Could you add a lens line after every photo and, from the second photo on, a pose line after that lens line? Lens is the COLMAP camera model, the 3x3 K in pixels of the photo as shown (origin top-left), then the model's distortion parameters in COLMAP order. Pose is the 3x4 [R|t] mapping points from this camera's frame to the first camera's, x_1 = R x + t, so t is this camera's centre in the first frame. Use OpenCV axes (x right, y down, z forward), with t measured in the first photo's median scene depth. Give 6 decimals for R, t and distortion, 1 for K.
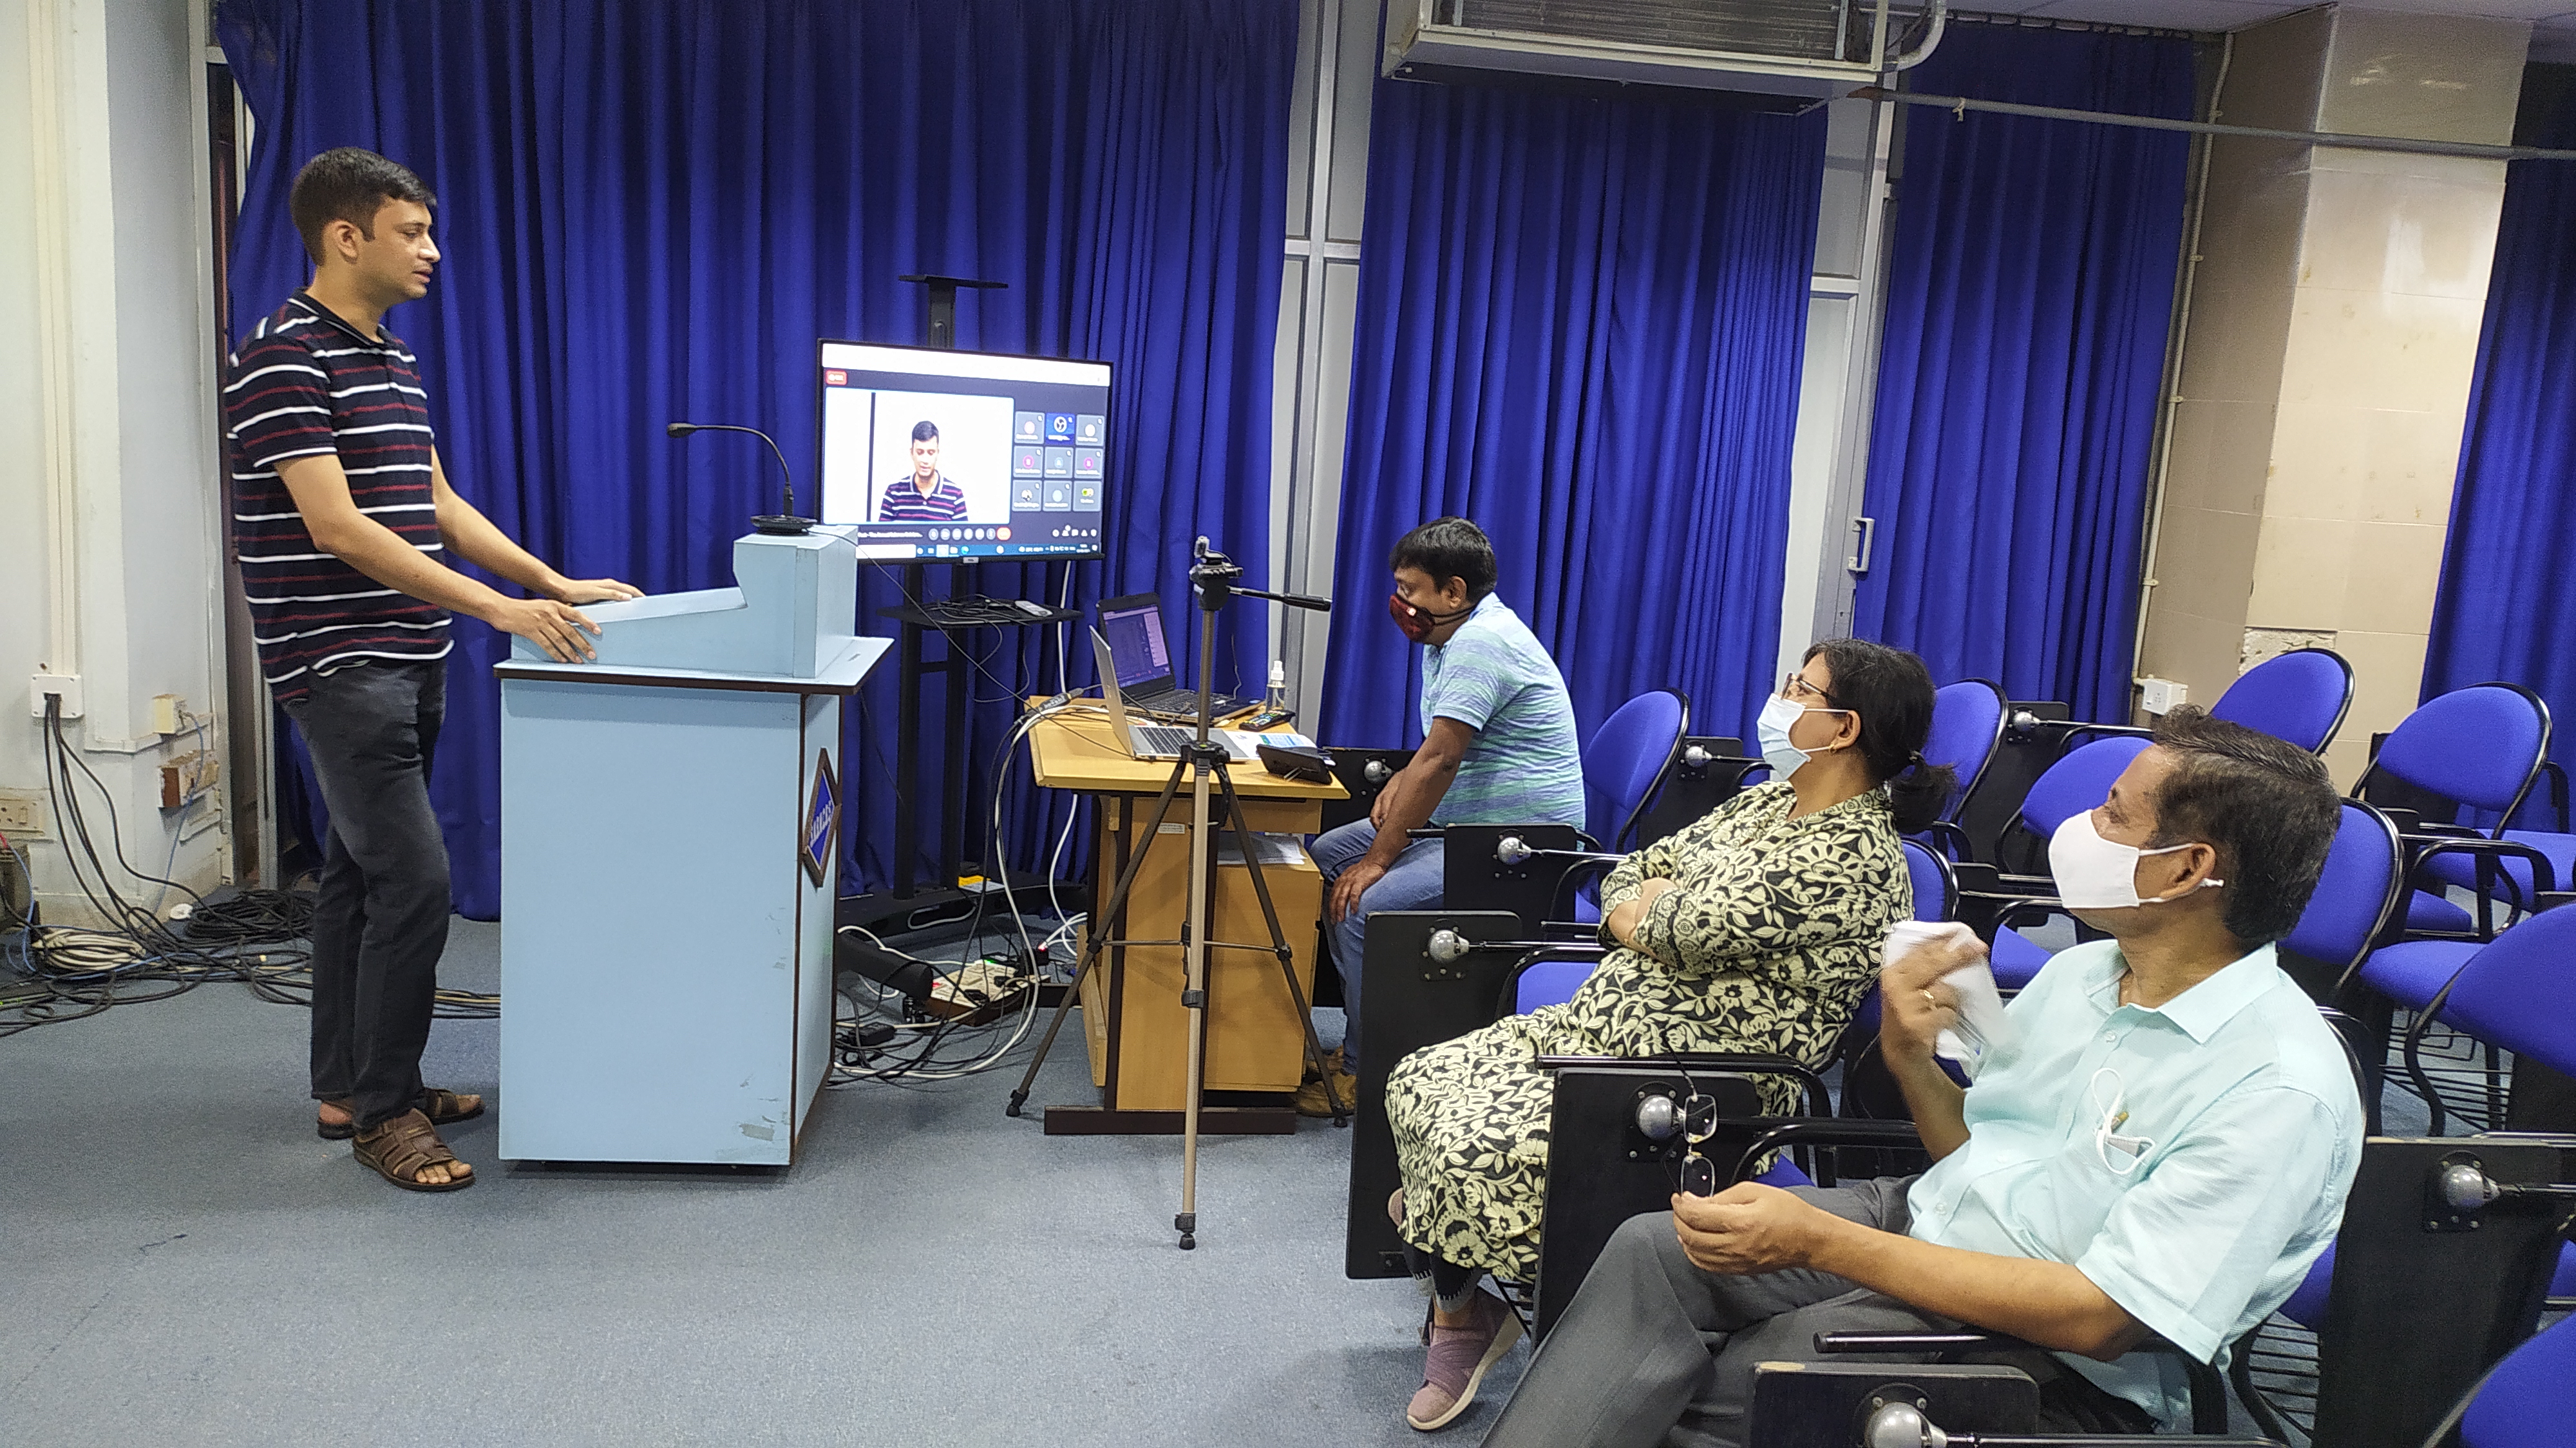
lens RADIAL K [[1931.9, 0, 1278.3], [0, 1931.9, 727.4], [0, 0, 1]] dist [0.047664, -0.036977]
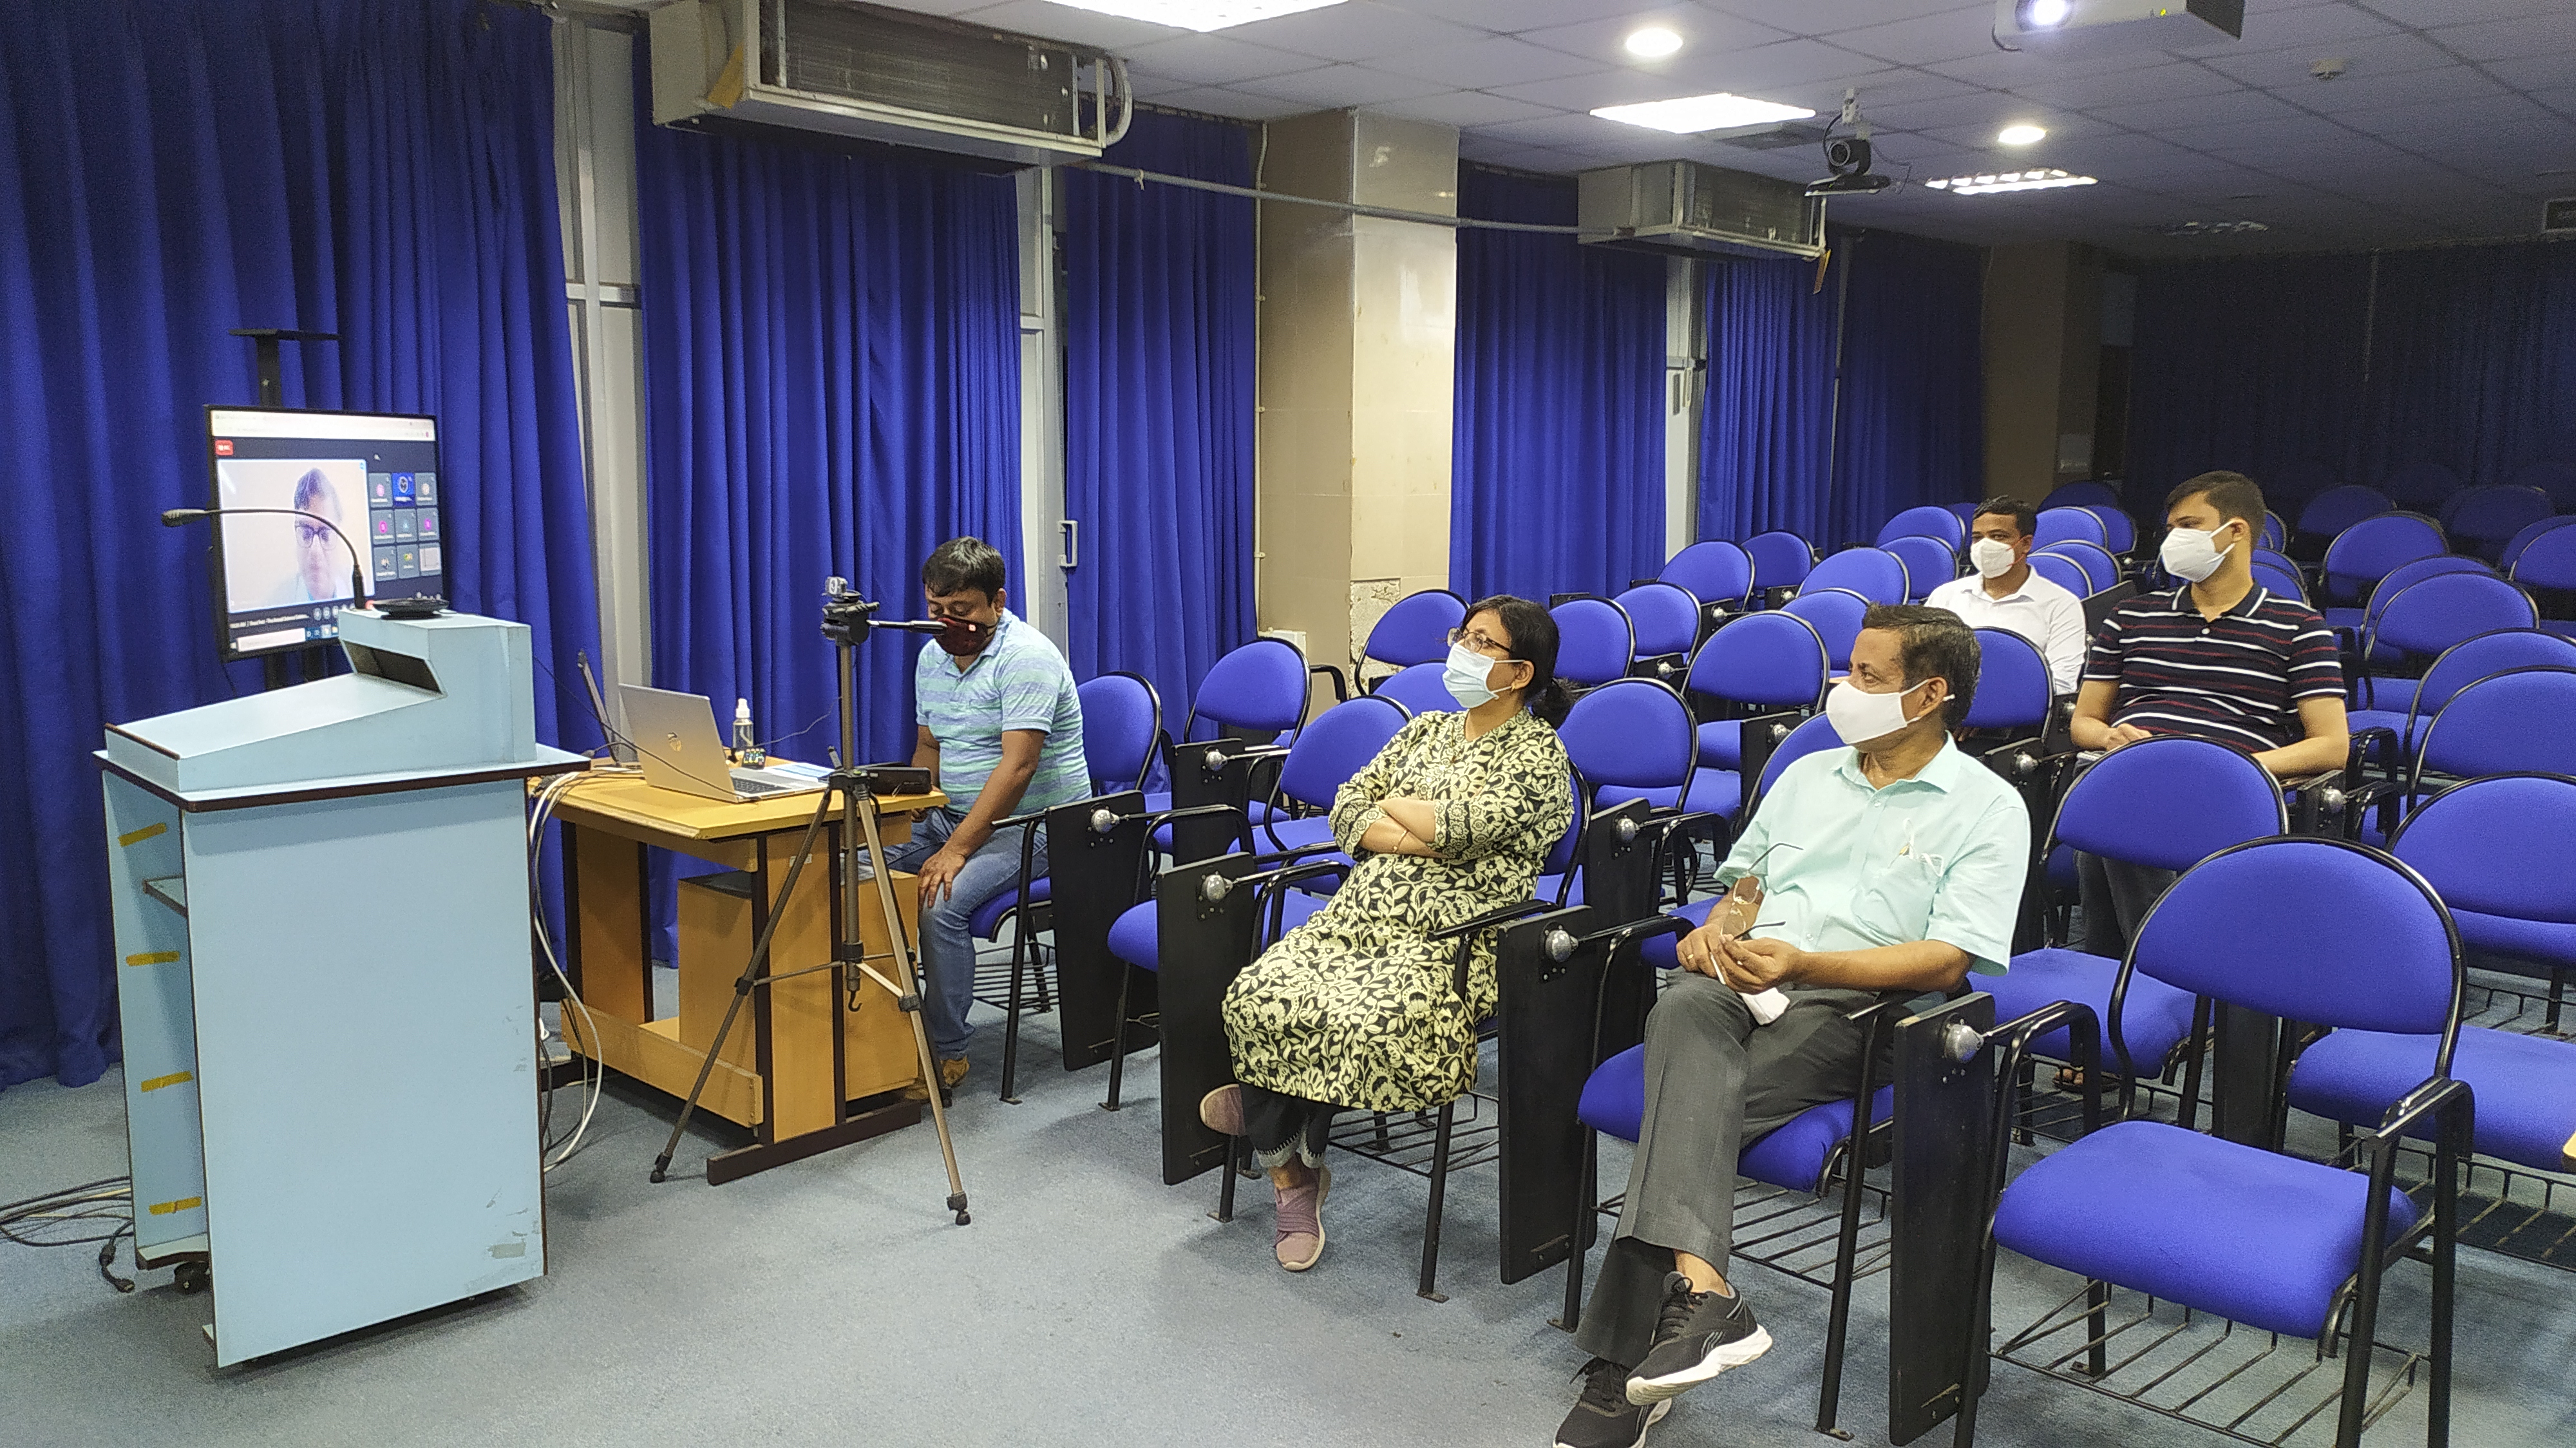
lens RADIAL K [[1931.9, 0, 1278.3], [0, 1931.9, 727.4], [0, 0, 1]] dist [0.047664, -0.036977]
pose [[0.787015, -0.143071, 0.600115, -0.390300], [0.146821, 0.988226, 0.043052, -0.021220], [-0.599208, 0.054226, 0.798755, 0.005189]]
